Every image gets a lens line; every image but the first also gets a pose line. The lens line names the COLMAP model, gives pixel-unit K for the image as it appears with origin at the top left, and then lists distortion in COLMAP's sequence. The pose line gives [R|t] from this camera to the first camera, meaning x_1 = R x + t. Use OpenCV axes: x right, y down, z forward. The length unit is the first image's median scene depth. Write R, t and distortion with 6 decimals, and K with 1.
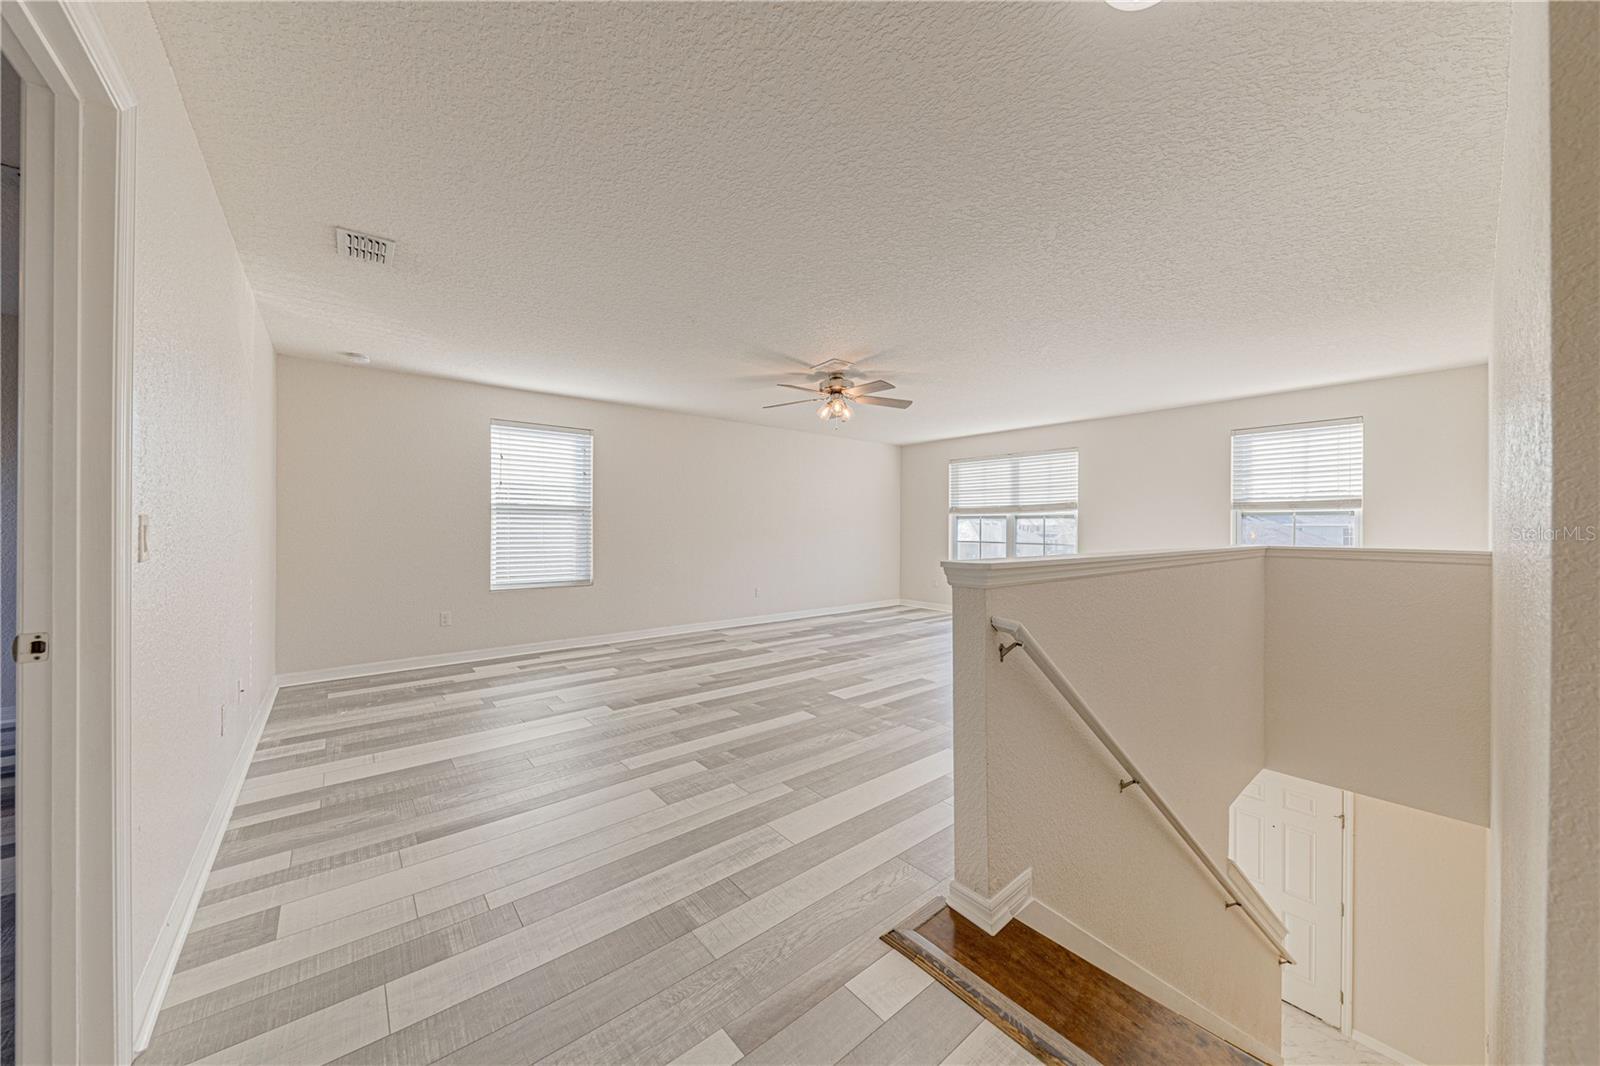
lens RADIAL K [[555.0, 0, 806.4], [0, 555.0, 536.9], [0, 0, 1]] dist [0.008440, -0.003140]
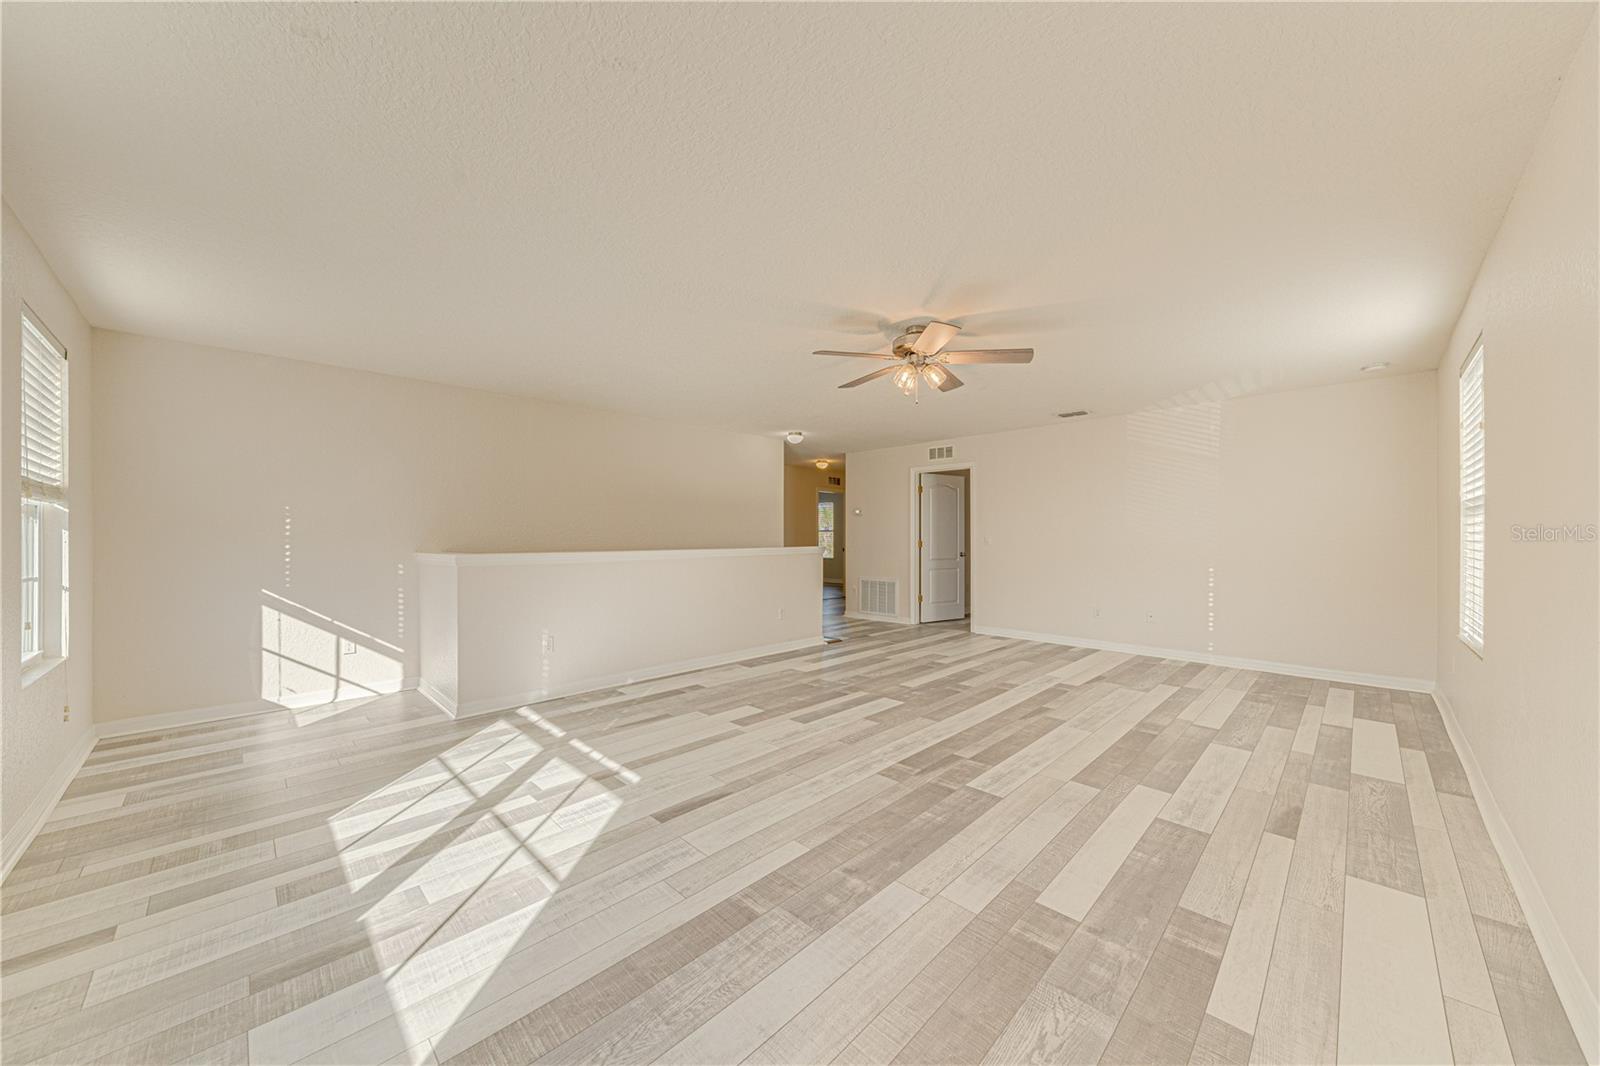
lens RADIAL K [[555.0, 0, 806.4], [0, 555.0, 536.9], [0, 0, 1]] dist [0.008440, -0.003140]
pose [[-0.995459, -0.005255, -0.095050, 0.310703], [-0.006827, 0.999845, 0.016221, -0.030546], [0.094950, 0.016796, -0.995340, 1.980415]]
